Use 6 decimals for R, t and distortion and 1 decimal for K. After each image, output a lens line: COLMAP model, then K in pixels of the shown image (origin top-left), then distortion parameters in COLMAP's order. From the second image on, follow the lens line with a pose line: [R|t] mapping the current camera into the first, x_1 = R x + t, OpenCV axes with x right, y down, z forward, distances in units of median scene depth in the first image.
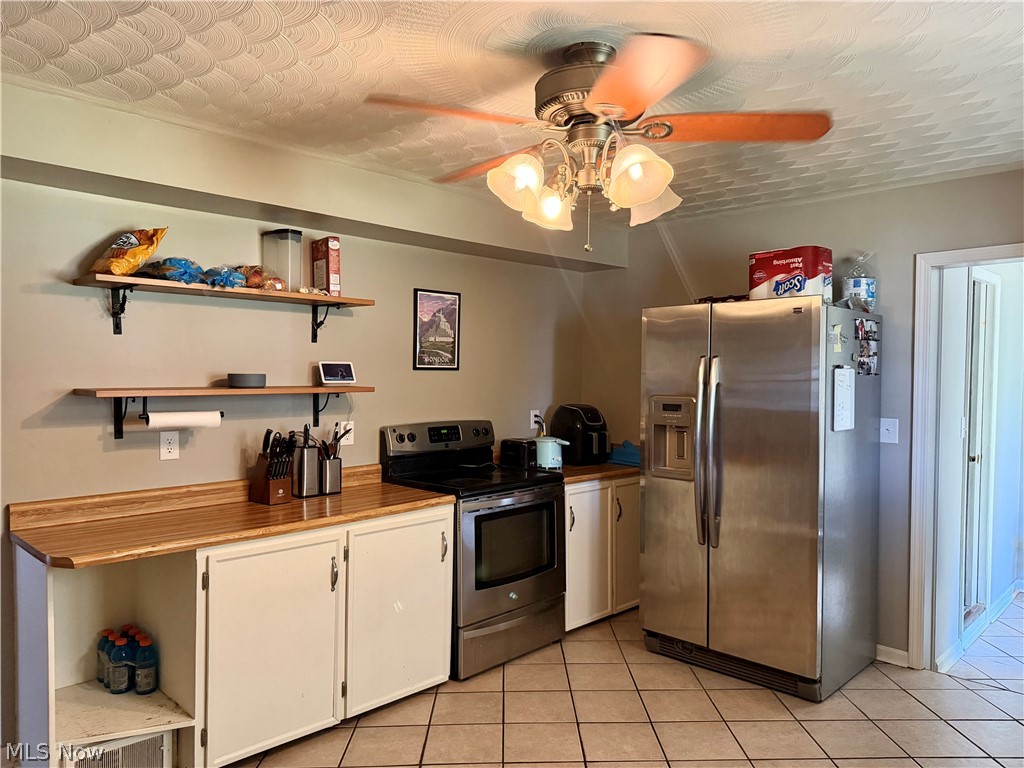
lens RADIAL K [[717.7, 0, 512.0], [0, 717.7, 386.5], [0, 0, 1]] dist [0.111735, -0.169079]
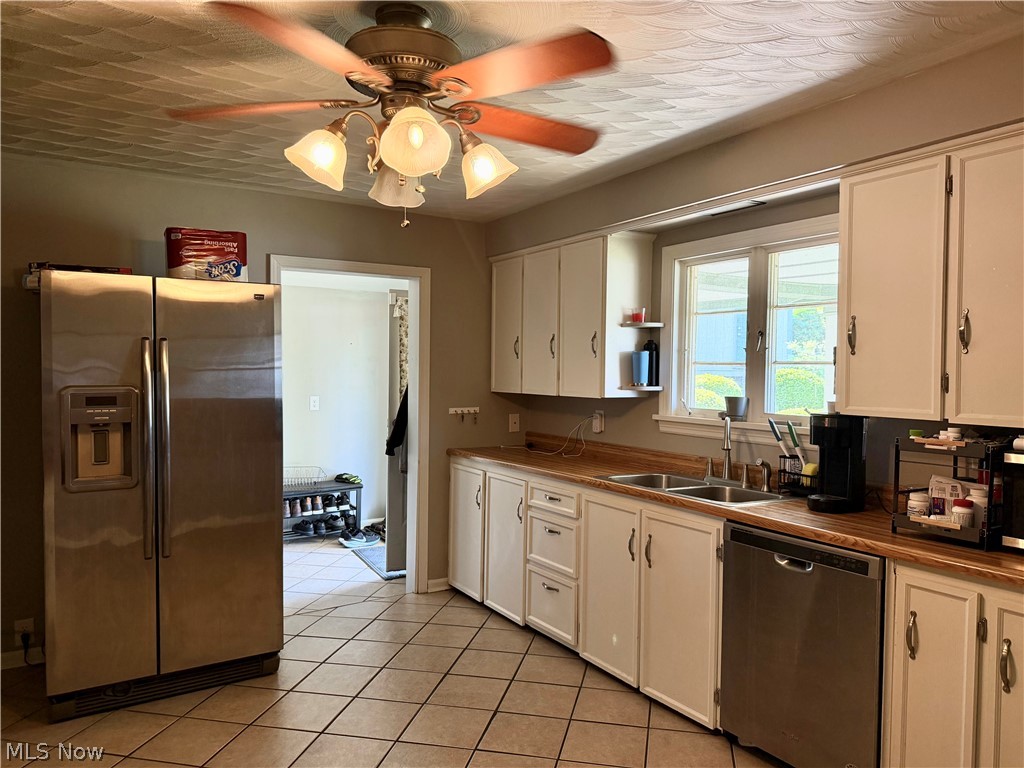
lens RADIAL K [[717.7, 0, 512.0], [0, 717.7, 386.5], [0, 0, 1]] dist [0.111735, -0.169079]
pose [[0.227516, -0.028797, 0.973348, -0.494676], [0.015003, 0.999548, 0.026065, -0.000991], [-0.973659, 0.008673, 0.227845, 0.407713]]
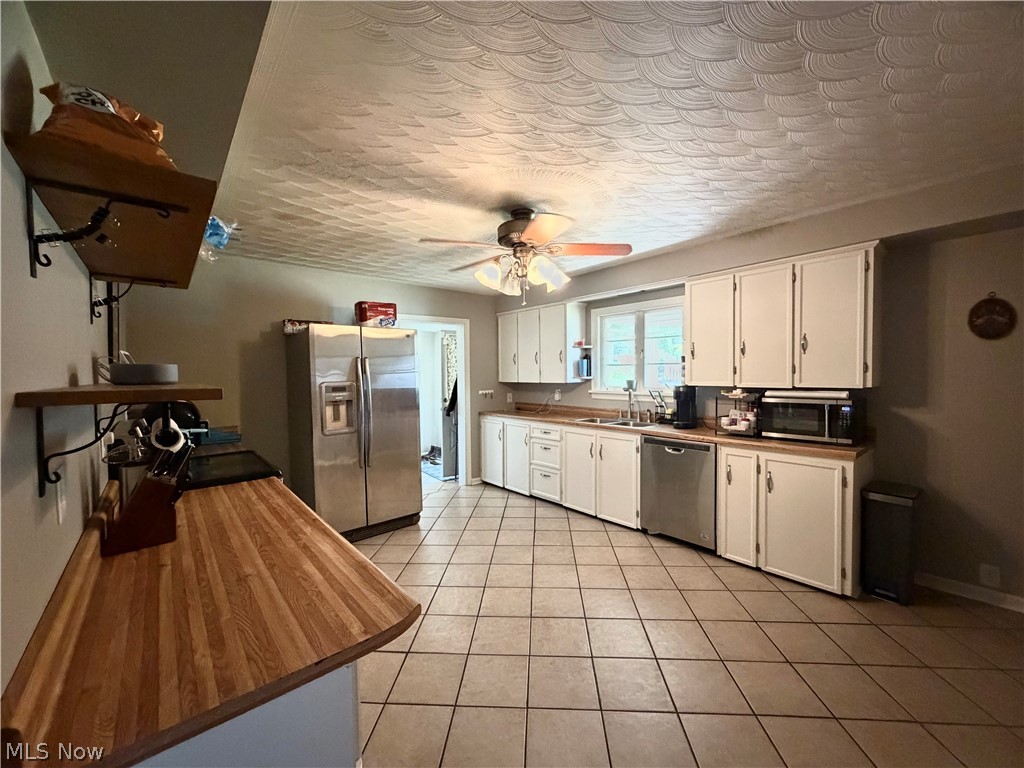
lens RADIAL K [[408.7, 0, 510.5], [0, 408.7, 382.5], [0, 0, 1]] dist [0.001423, -0.000066]
pose [[0.084326, -0.034607, 0.995837, -0.690856], [0.036786, 0.998824, 0.031595, -0.000353], [-0.995759, 0.033968, 0.085500, 0.593539]]
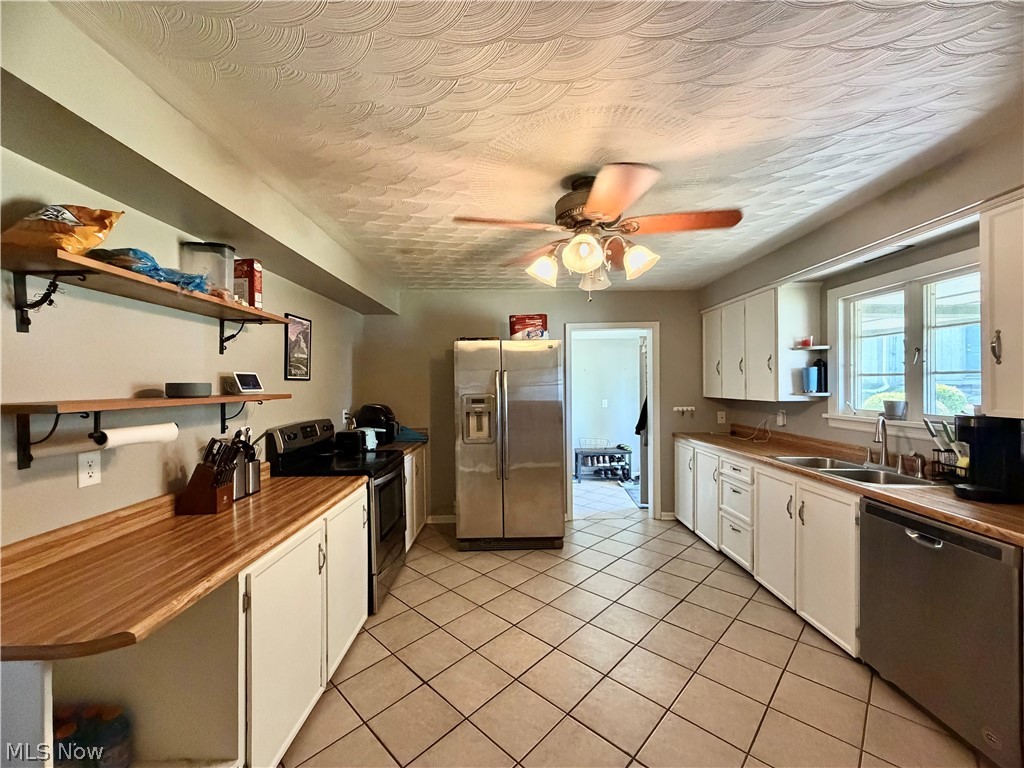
lens RADIAL K [[409.0, 0, 512.0], [0, 409.0, 384.0], [0, 0, 1]] dist [-0.000642, 0.000279]
pose [[0.707942, -0.013371, 0.706144, -0.423328], [0.030496, 0.999467, -0.011648, 0.003016], [-0.705612, 0.029781, 0.707972, 0.295418]]
